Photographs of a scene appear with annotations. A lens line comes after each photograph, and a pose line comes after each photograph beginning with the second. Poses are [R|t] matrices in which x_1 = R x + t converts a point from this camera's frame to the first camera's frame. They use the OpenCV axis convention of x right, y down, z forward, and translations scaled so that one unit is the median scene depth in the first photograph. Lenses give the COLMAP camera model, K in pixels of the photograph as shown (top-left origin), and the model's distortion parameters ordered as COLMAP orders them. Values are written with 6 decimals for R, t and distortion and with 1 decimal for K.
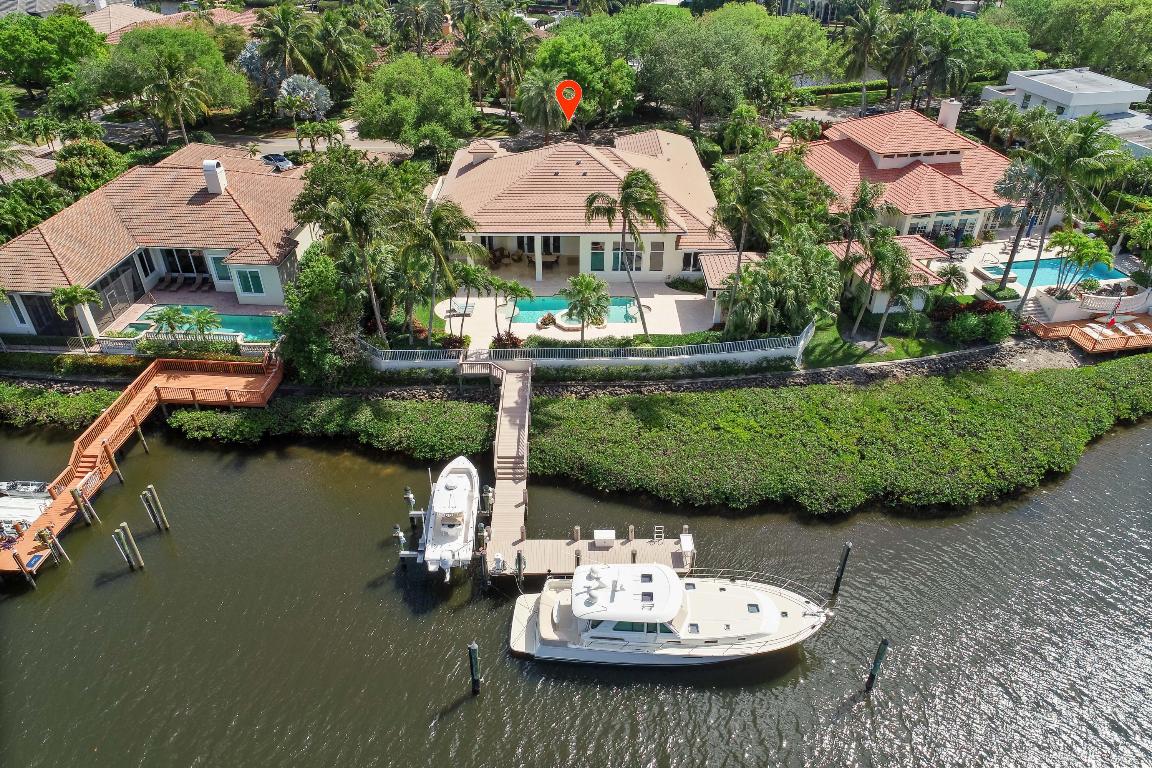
lens RADIAL K [[740.7, 0, 576.0], [0, 740.7, 384.0], [0, 0, 1]] dist [0.017184, -0.001069]
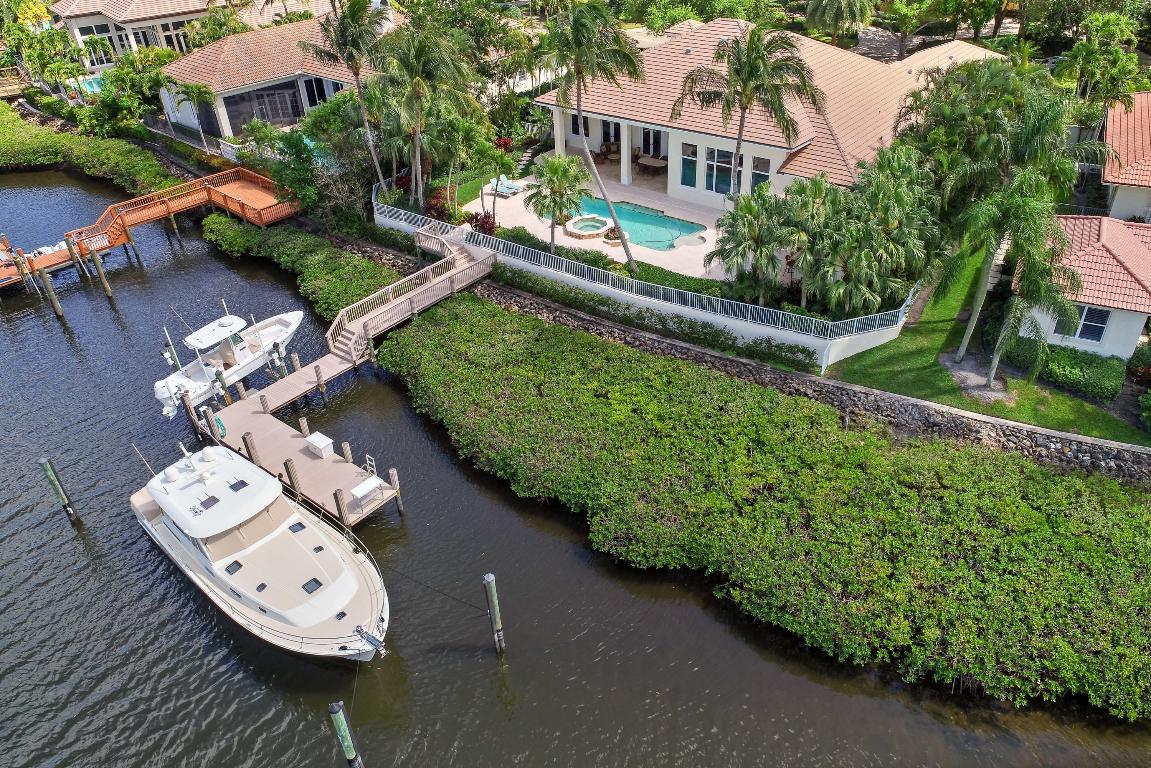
lens RADIAL K [[775.2, 0, 575.5], [0, 775.2, 384.0], [0, 0, 1]] dist [0.006668, 0.000807]
pose [[0.774341, 0.331963, -0.538699, 0.514454], [-0.306691, 0.941551, 0.139367, -0.041394], [0.553477, 0.057296, 0.830891, 0.339883]]
